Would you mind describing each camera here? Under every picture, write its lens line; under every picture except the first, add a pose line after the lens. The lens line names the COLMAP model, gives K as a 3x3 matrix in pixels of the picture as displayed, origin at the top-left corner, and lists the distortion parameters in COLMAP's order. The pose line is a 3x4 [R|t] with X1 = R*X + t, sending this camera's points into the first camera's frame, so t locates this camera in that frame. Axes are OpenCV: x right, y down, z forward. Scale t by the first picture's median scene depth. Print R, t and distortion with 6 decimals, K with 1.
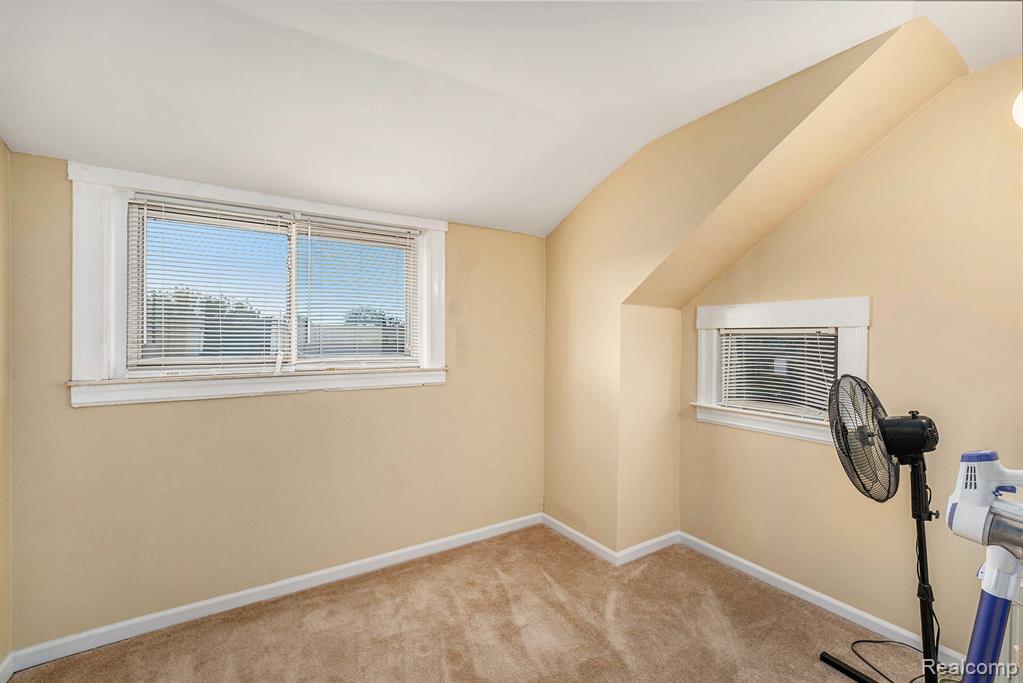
lens RADIAL K [[421.1, 0, 505.3], [0, 421.1, 345.5], [0, 0, 1]] dist [-0.003770, -0.000282]
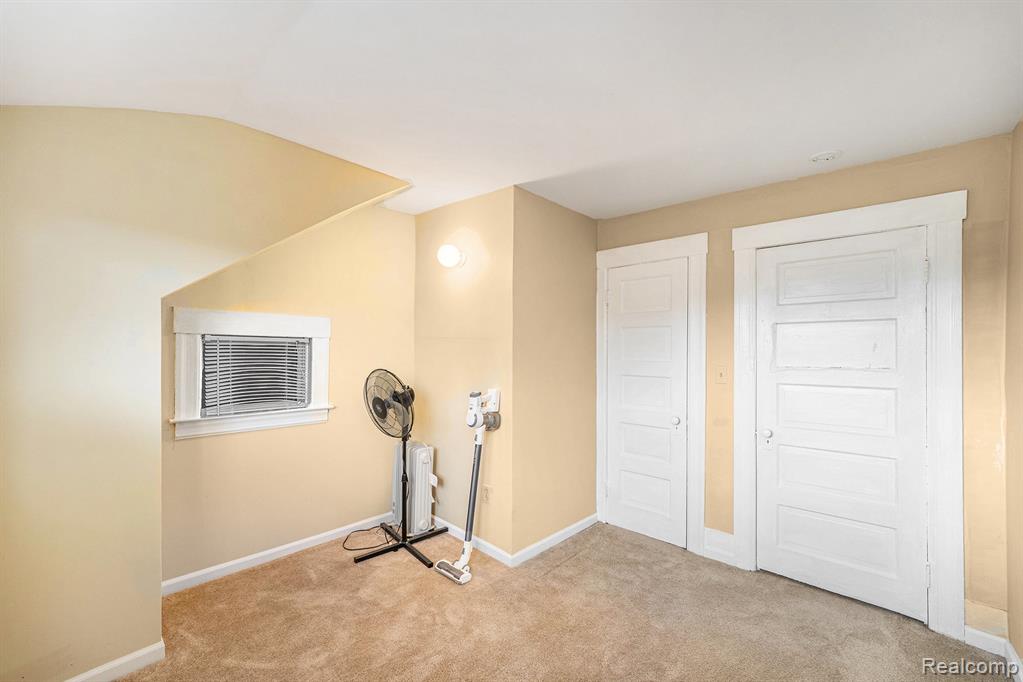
lens RADIAL K [[421.1, 0, 503.5], [0, 421.1, 342.5], [0, 0, 1]] dist [-0.003770, -0.000282]
pose [[-0.250715, 0.009889, 0.968010, -0.572205], [0.001112, 0.999950, -0.009927, -0.011661], [-0.968060, -0.001412, -0.250713, 0.598639]]
